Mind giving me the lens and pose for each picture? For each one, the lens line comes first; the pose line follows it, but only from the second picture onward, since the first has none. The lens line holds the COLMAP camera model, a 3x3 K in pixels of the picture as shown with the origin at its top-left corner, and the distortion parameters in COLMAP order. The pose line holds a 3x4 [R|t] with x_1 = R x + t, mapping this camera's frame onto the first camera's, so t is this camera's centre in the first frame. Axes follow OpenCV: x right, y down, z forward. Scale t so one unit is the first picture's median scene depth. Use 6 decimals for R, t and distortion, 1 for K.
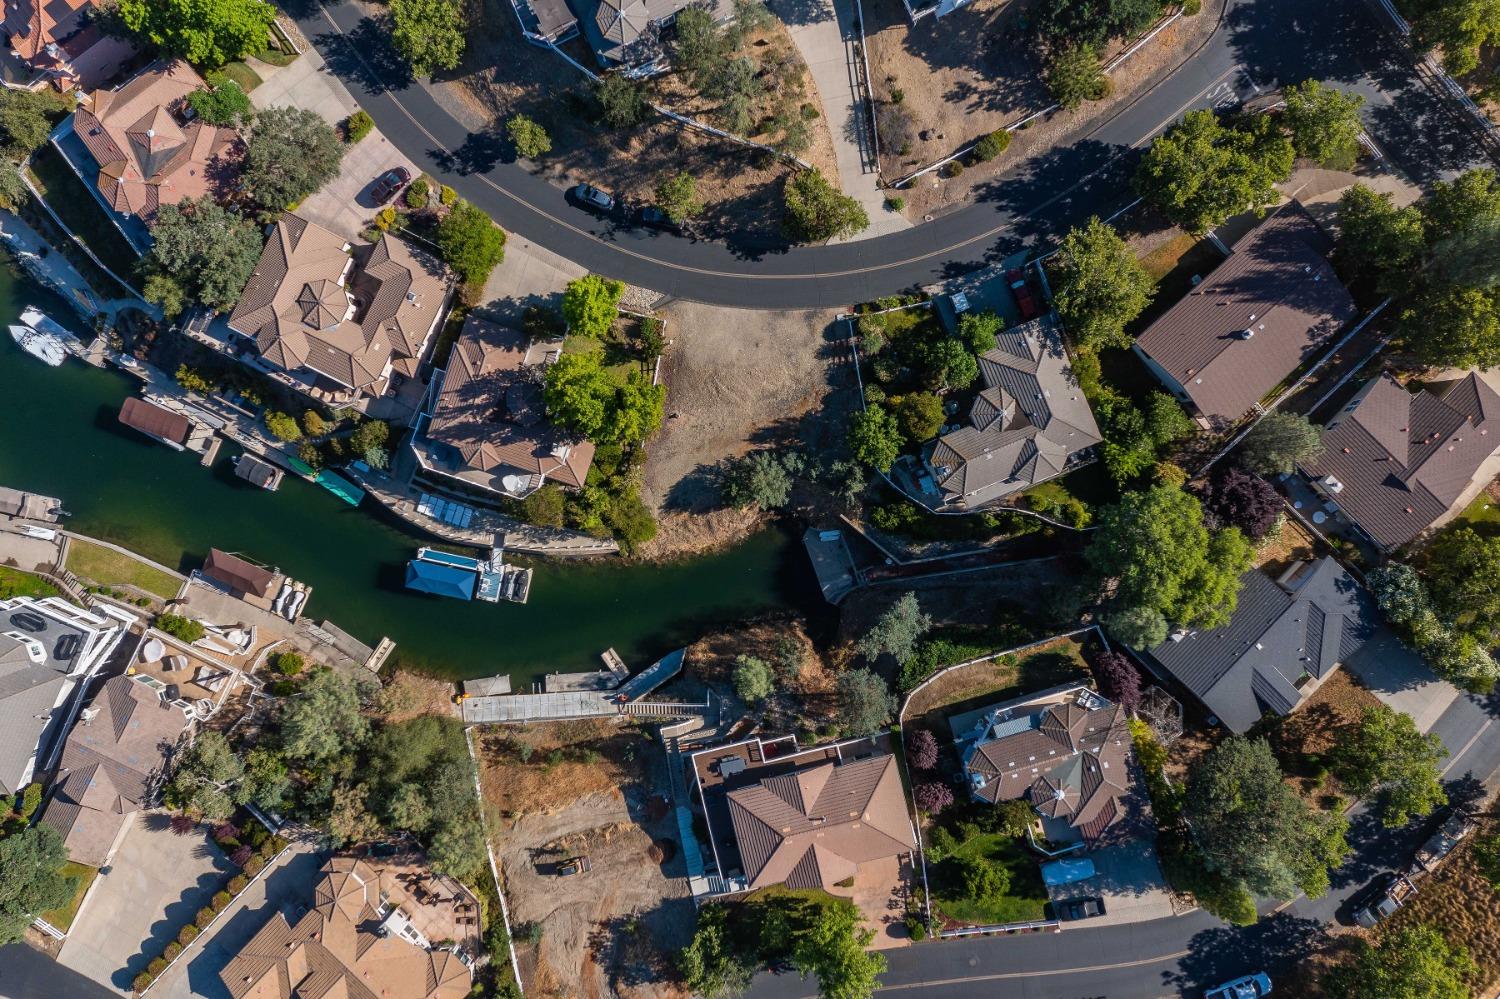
lens RADIAL K [[1182.1, 0, 751.1], [0, 1182.1, 496.4], [0, 0, 1]] dist [0.021440, -0.000126]
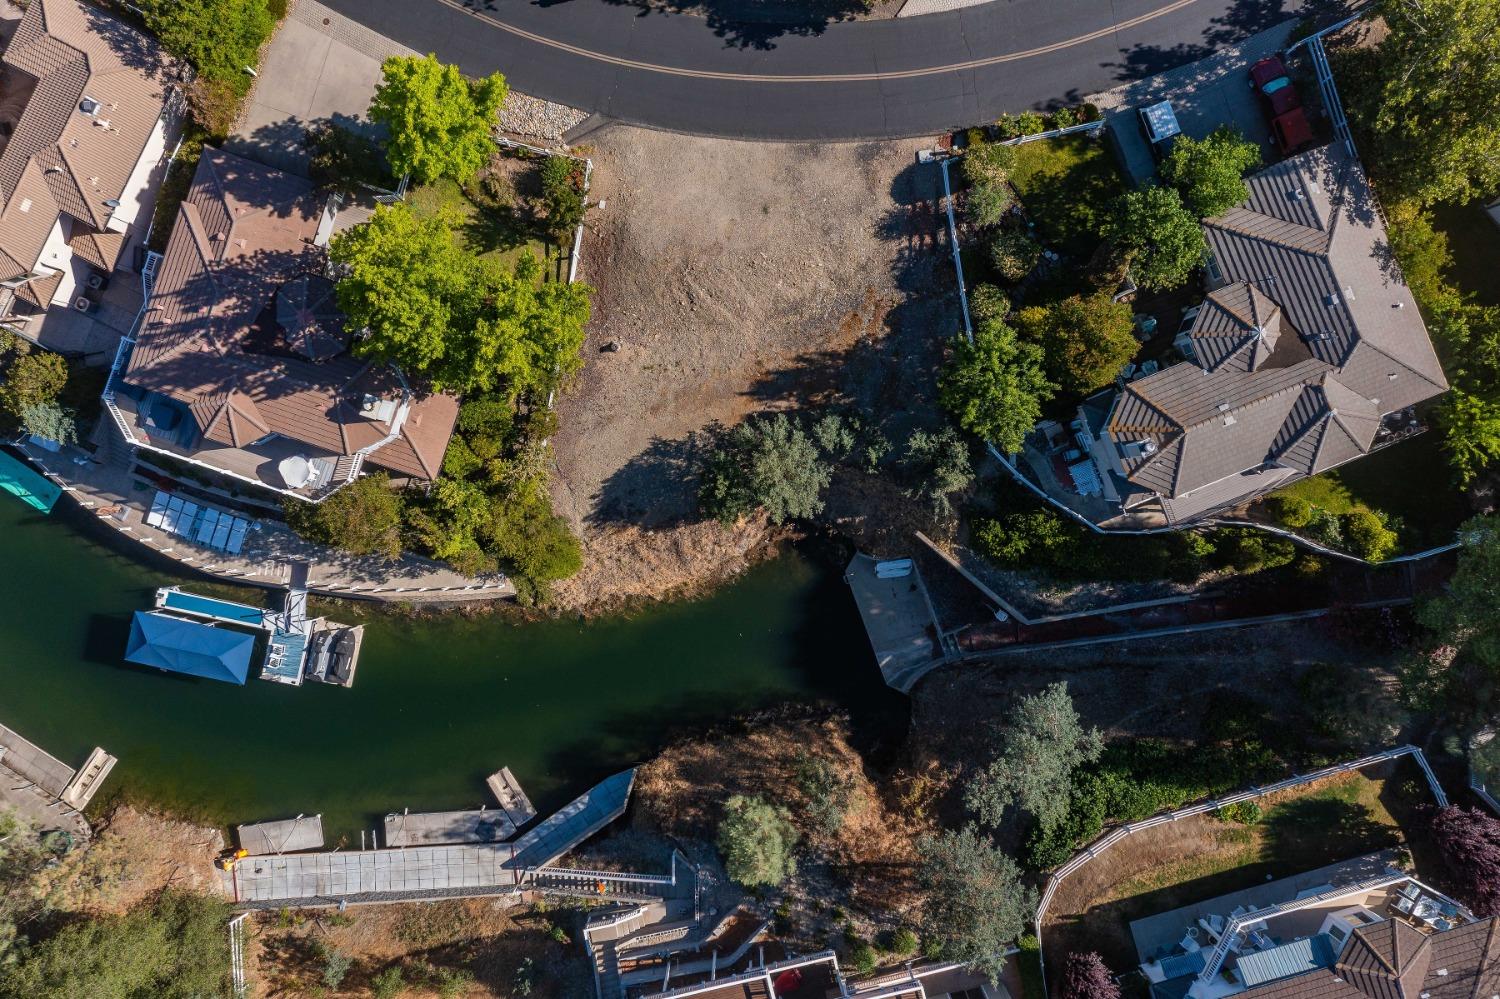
lens RADIAL K [[1182.1, 0, 751.1], [0, 1182.1, 496.4], [0, 0, 1]] dist [0.021440, -0.000126]
pose [[0.999995, 0.002207, 0.002158, -0.002186], [-0.002212, 0.999995, 0.002363, -0.002294], [-0.002153, -0.002368, 0.999995, 0.475114]]
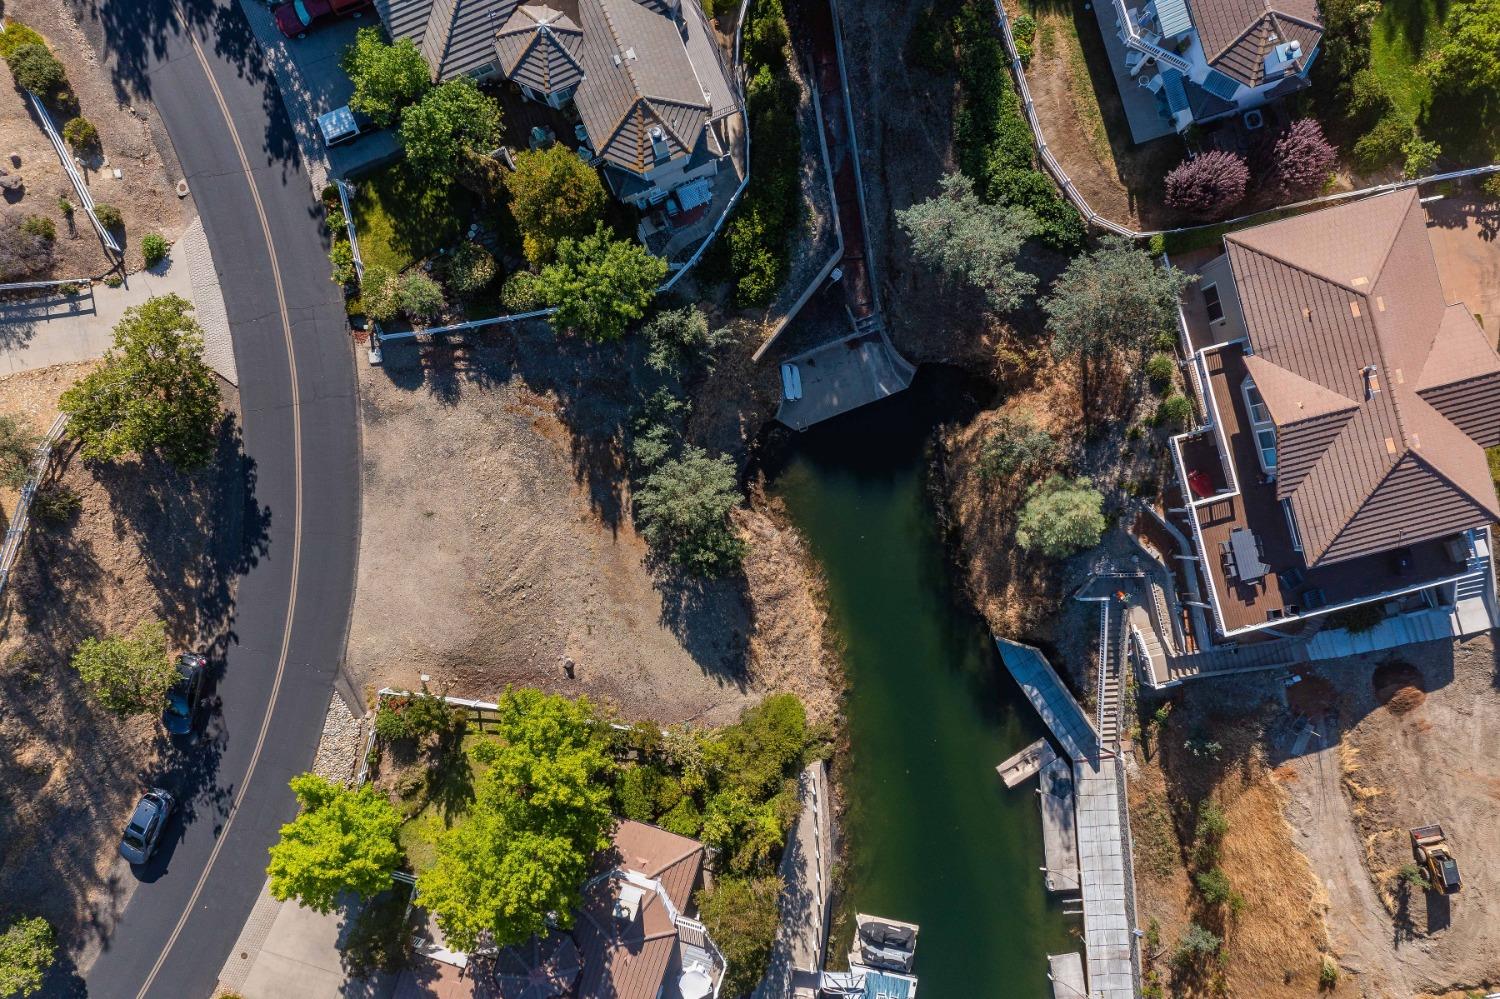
lens RADIAL K [[1182.1, 0, 751.1], [0, 1182.1, 496.4], [0, 0, 1]] dist [0.021440, -0.000126]
pose [[-0.008774, -0.999746, 0.020757, 0.000975], [0.999917, -0.008969, -0.009299, 0.019901], [0.009483, 0.020674, 0.999741, 0.474478]]
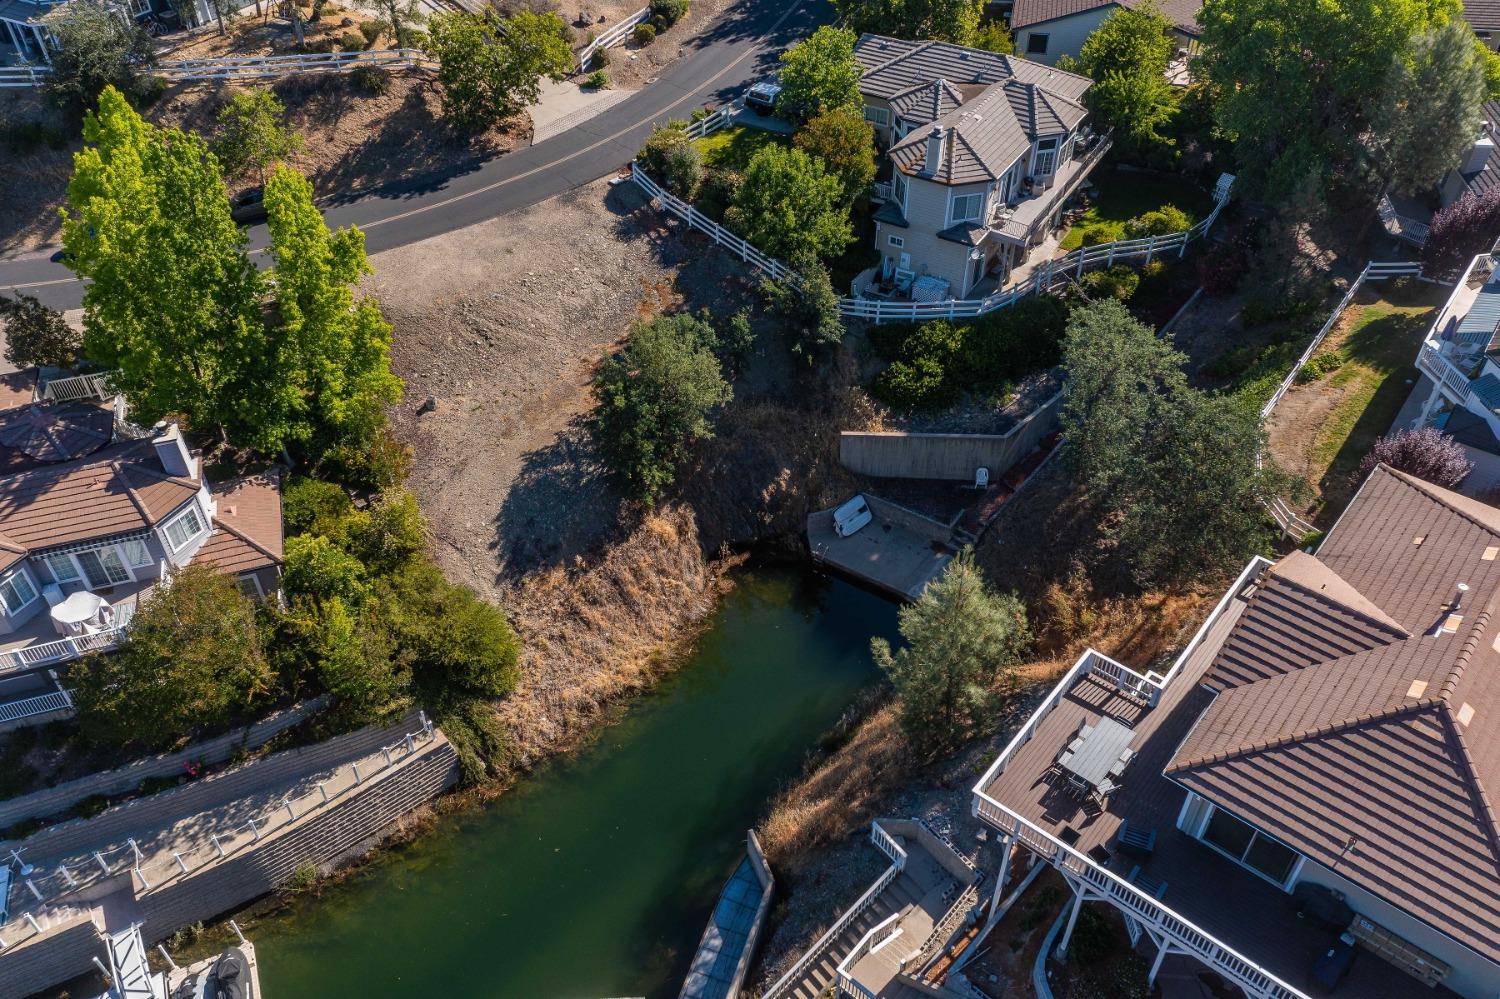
lens RADIAL K [[1182.1, 0, 751.1], [0, 1182.1, 496.4], [0, 0, 1]] dist [0.021440, -0.000126]
pose [[0.803516, -0.392612, 0.447456, -0.187176], [0.595270, 0.524985, -0.608313, 0.313419], [0.003923, 0.755147, 0.655544, 0.737074]]
